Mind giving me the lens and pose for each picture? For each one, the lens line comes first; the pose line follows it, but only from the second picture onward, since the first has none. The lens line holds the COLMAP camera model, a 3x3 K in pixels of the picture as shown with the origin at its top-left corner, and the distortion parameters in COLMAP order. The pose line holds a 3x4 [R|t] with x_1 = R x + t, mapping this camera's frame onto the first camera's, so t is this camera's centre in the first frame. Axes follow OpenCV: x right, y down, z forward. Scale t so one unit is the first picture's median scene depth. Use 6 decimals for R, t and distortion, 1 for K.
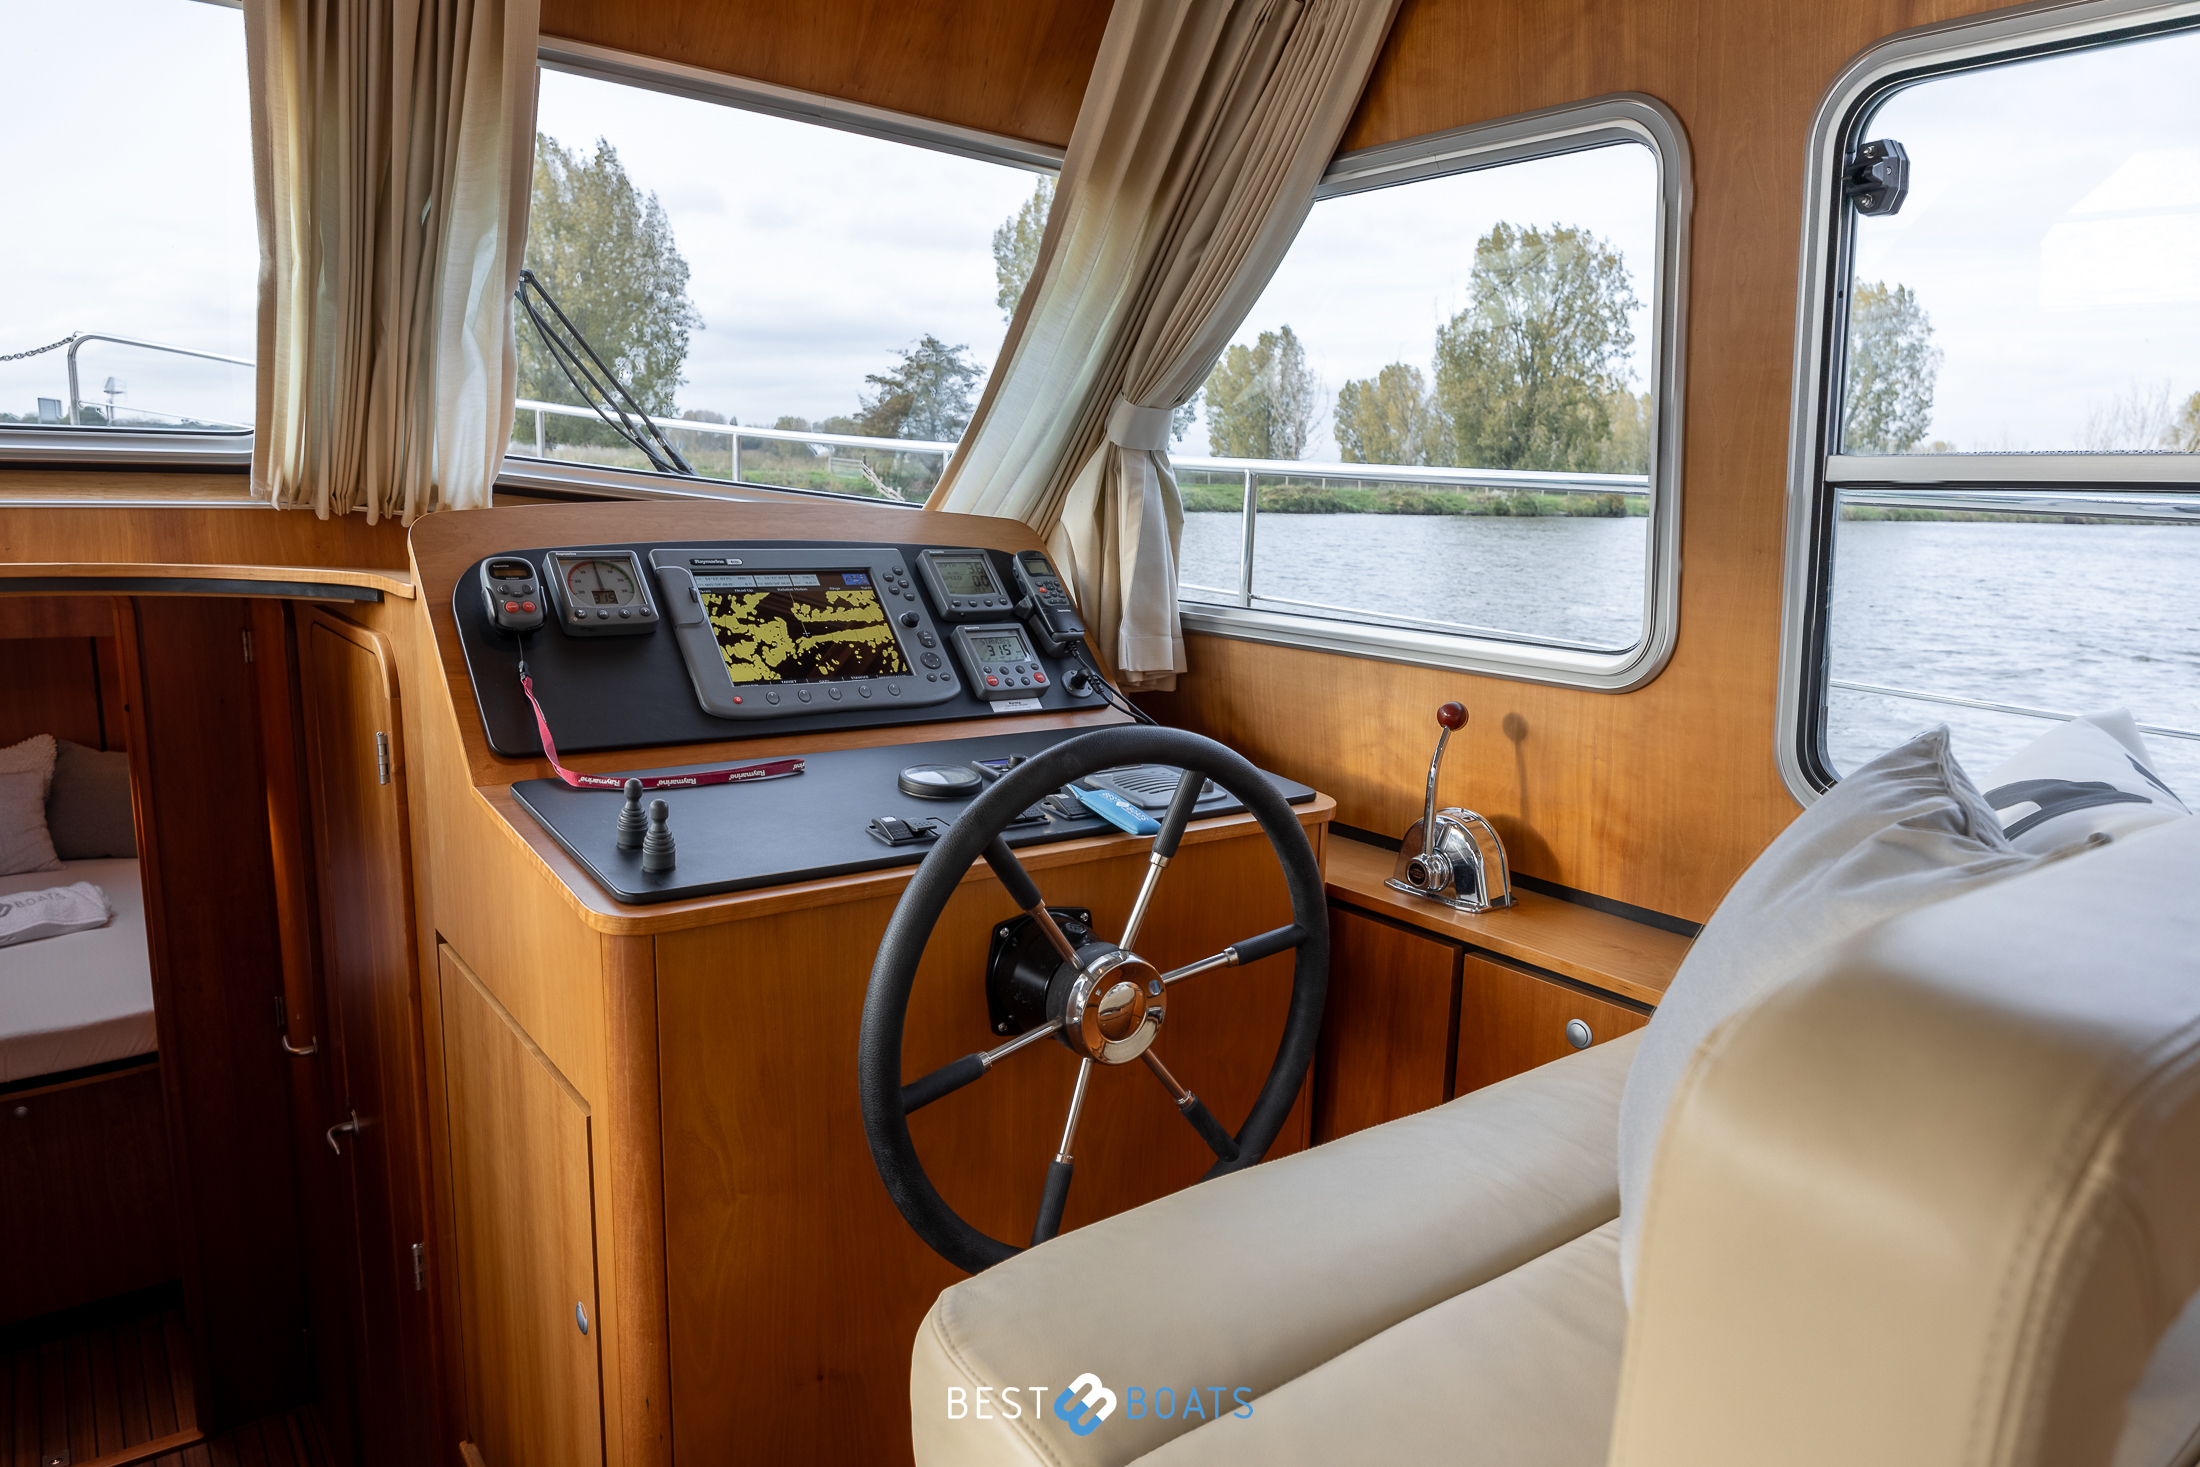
lens RADIAL K [[1430.3, 0, 1127.9], [0, 1430.3, 750.9], [0, 0, 1]] dist [-0.004251, 0.016393]
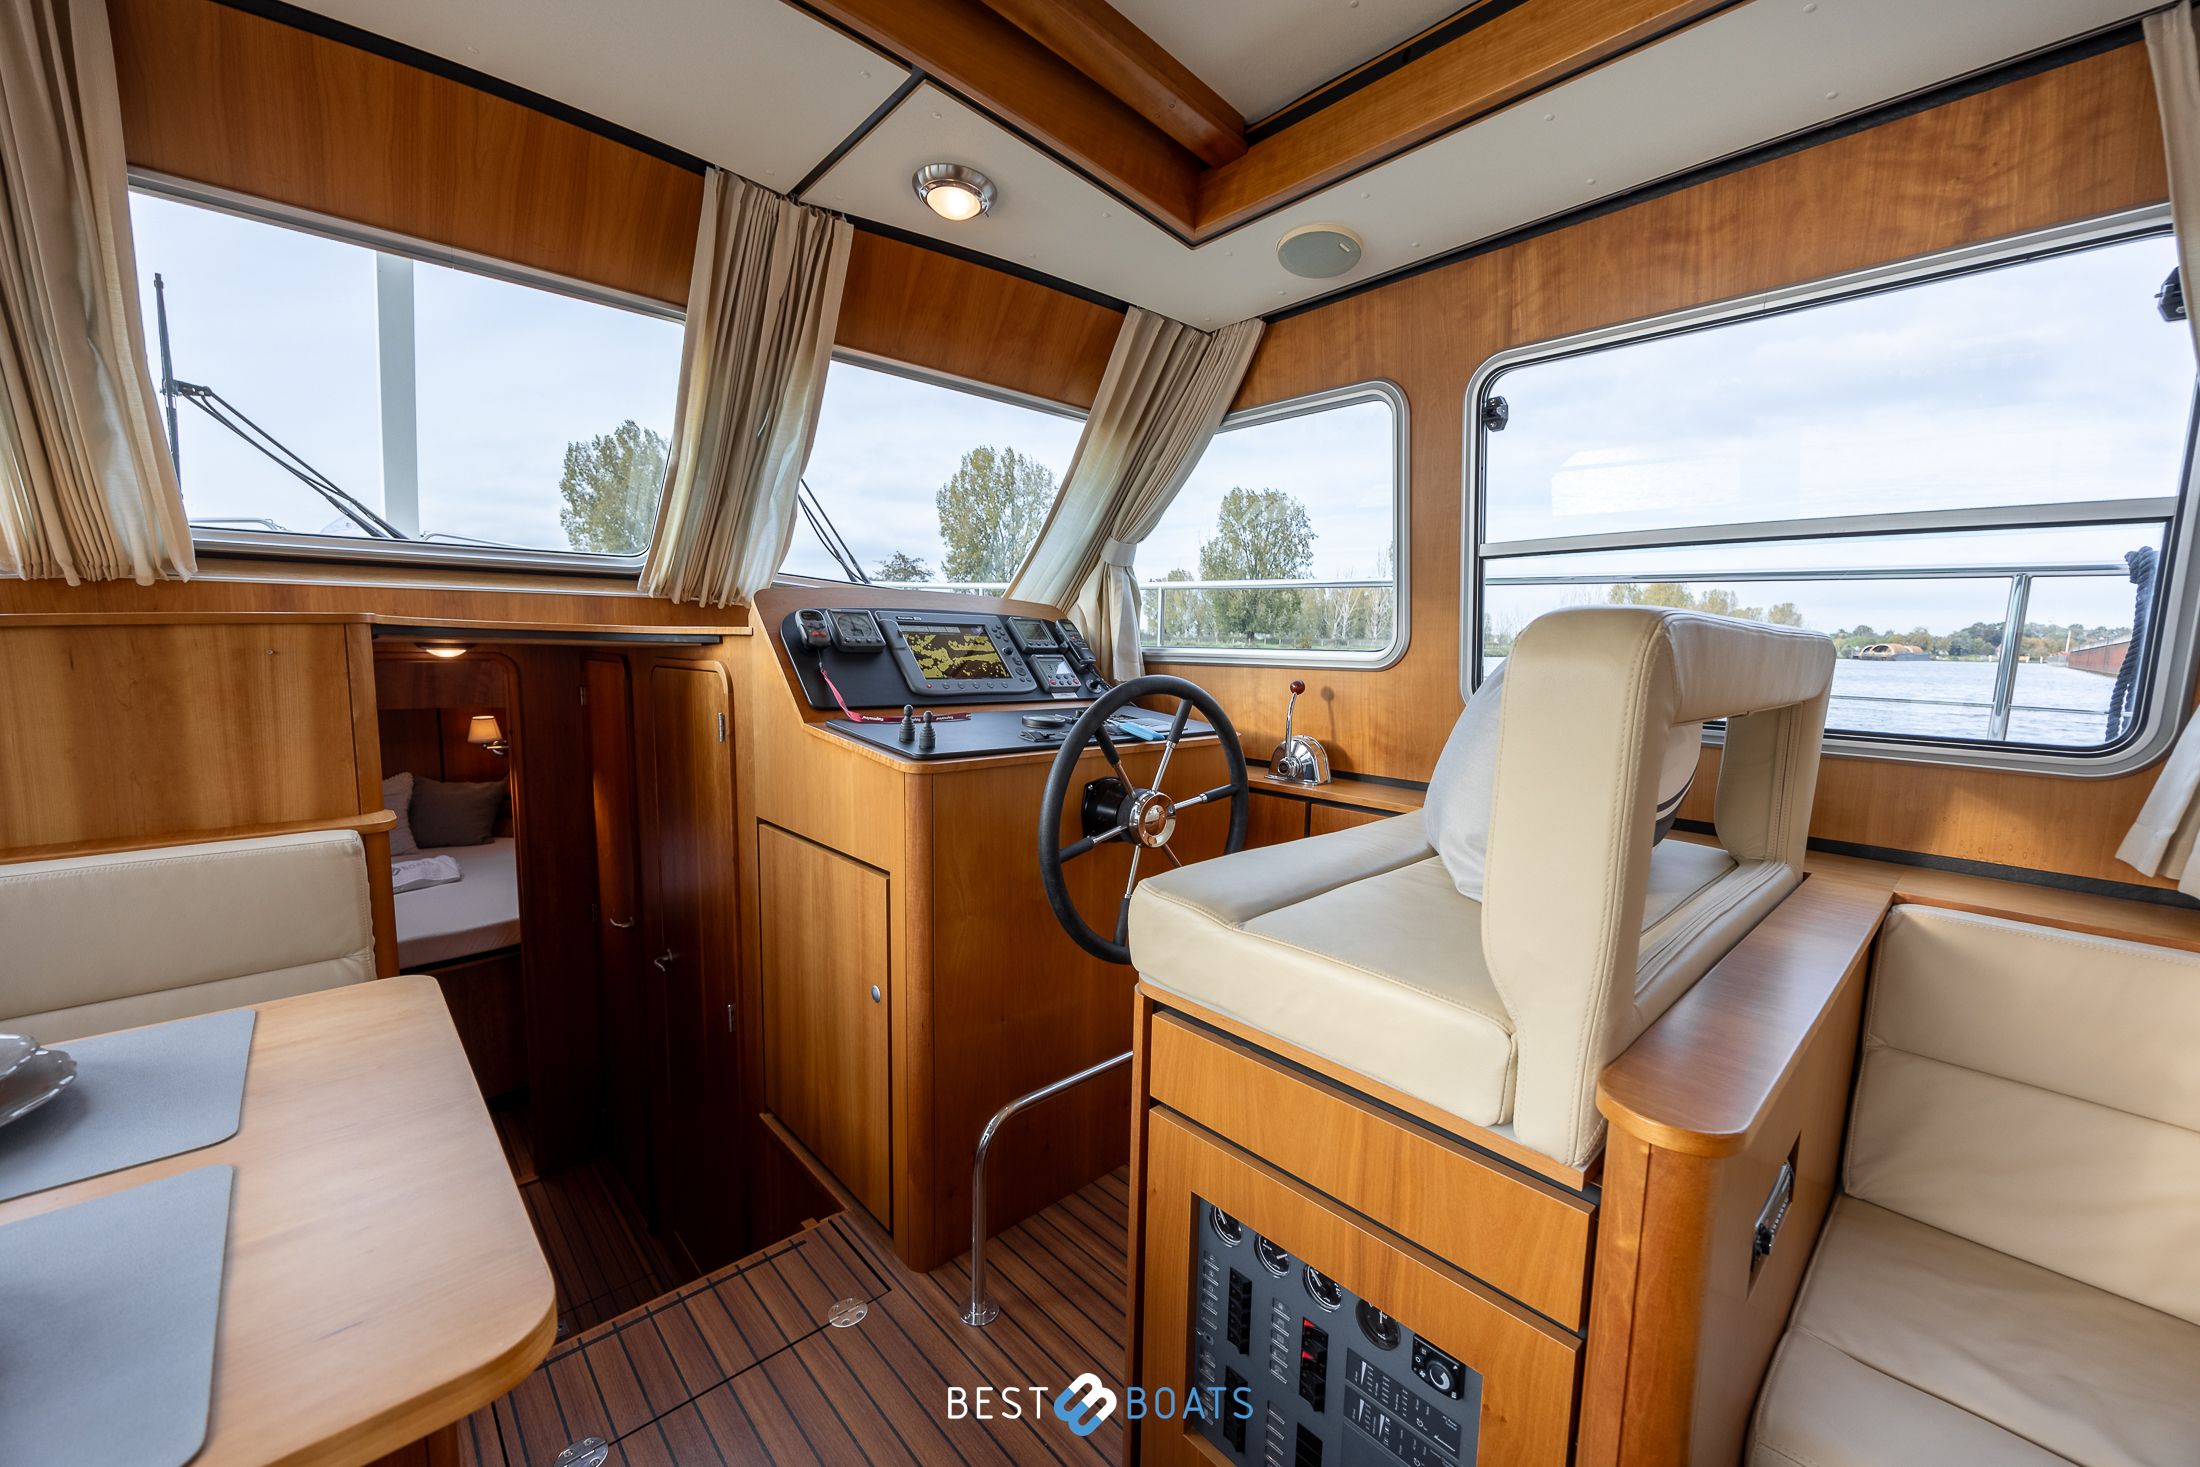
lens RADIAL K [[868.3, 0, 1101.4], [0, 868.3, 743.6], [0, 0, 1]] dist [-0.001942, 0.000177]
pose [[0.995584, -0.021767, 0.091316, -0.150673], [0.027888, 0.997410, -0.066299, 0.122924], [-0.089636, 0.068553, 0.993613, -0.159672]]
